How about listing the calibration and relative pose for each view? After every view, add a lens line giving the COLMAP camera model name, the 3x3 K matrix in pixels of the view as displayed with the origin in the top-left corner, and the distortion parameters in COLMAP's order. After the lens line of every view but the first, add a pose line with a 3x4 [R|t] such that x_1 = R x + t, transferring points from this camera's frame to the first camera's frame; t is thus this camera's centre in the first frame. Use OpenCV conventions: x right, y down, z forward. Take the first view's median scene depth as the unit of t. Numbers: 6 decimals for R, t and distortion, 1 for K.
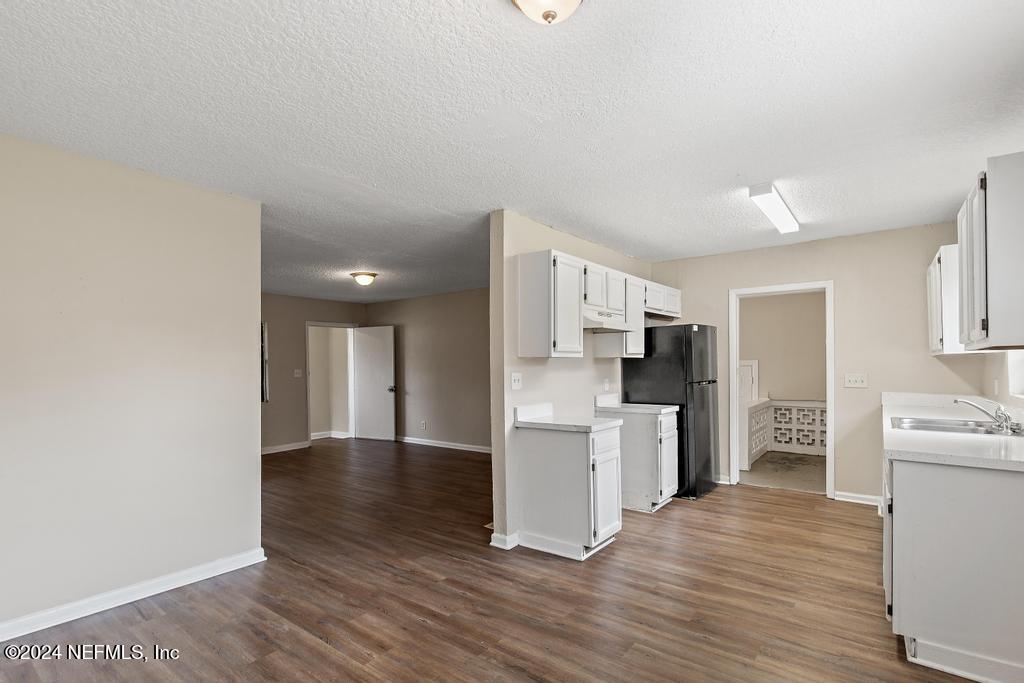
lens RADIAL K [[470.4, 0, 504.8], [0, 470.4, 376.9], [0, 0, 1]] dist [0.000548, 0.000118]
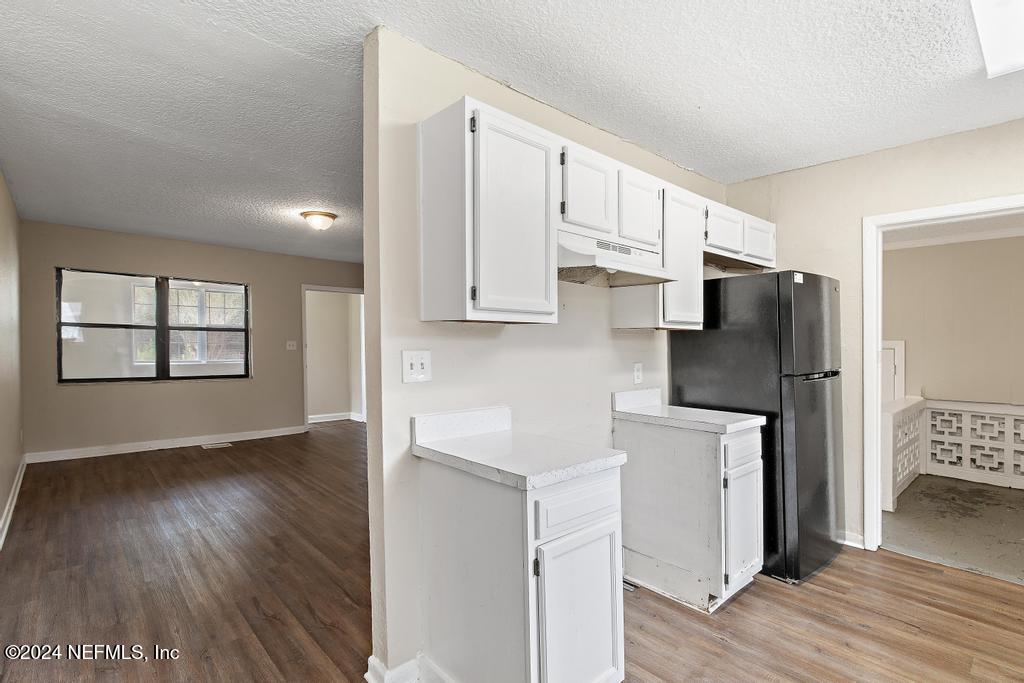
lens RADIAL K [[470.4, 0, 512.8], [0, 470.4, 336.8], [0, 0, 1]] dist [0.000548, 0.000118]
pose [[0.983857, 0.017798, -0.178067, 0.173003], [-0.024198, 0.999135, -0.033833, -0.007013], [0.177310, 0.037596, 0.983437, 0.394426]]
